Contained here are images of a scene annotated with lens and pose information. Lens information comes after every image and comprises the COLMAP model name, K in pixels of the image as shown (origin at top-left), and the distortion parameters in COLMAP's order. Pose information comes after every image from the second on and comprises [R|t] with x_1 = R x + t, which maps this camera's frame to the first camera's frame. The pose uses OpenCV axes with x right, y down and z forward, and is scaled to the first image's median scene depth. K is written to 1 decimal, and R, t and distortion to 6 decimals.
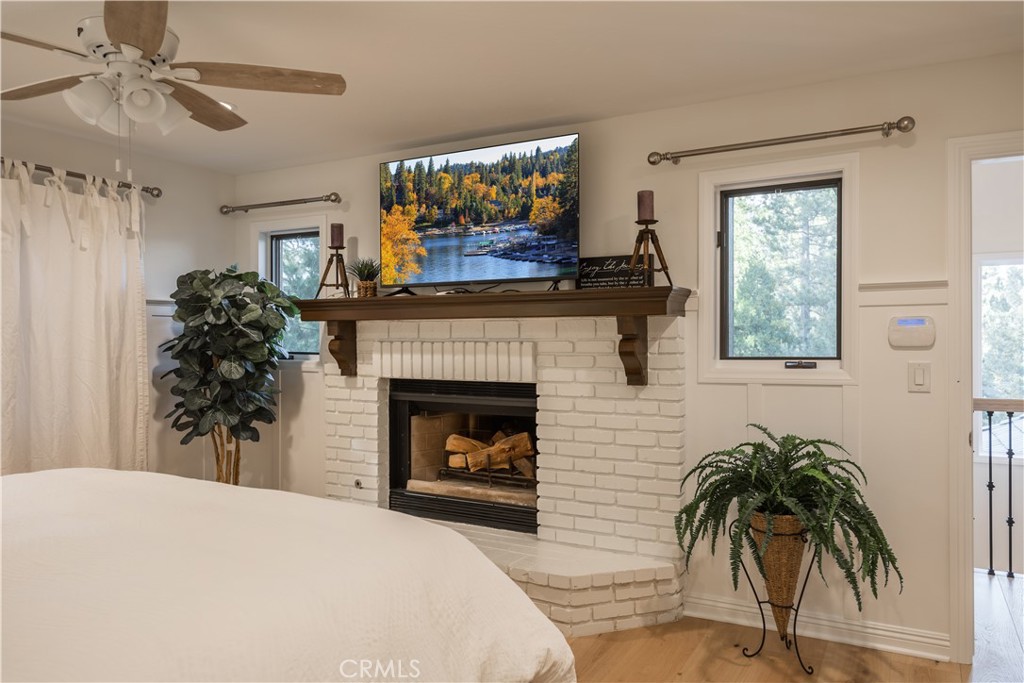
lens RADIAL K [[653.7, 0, 512.3], [0, 653.7, 358.0], [0, 0, 1]] dist [0.000476, -0.000398]
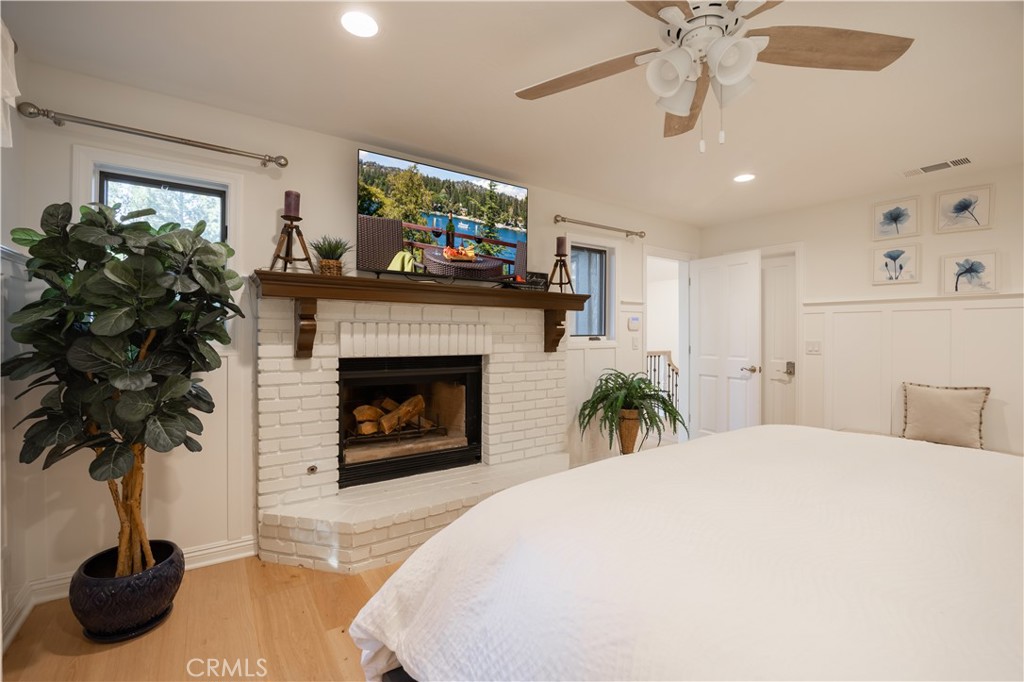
lens RADIAL K [[474.2, 0, 512.0], [0, 474.2, 327.1], [0, 0, 1]] dist [0.001723, 0.000143]
pose [[0.446380, 0.000549, 0.894843, -0.786510], [-0.003425, 0.999994, 0.001095, -0.019905], [-0.894837, -0.003554, 0.446379, 0.462193]]
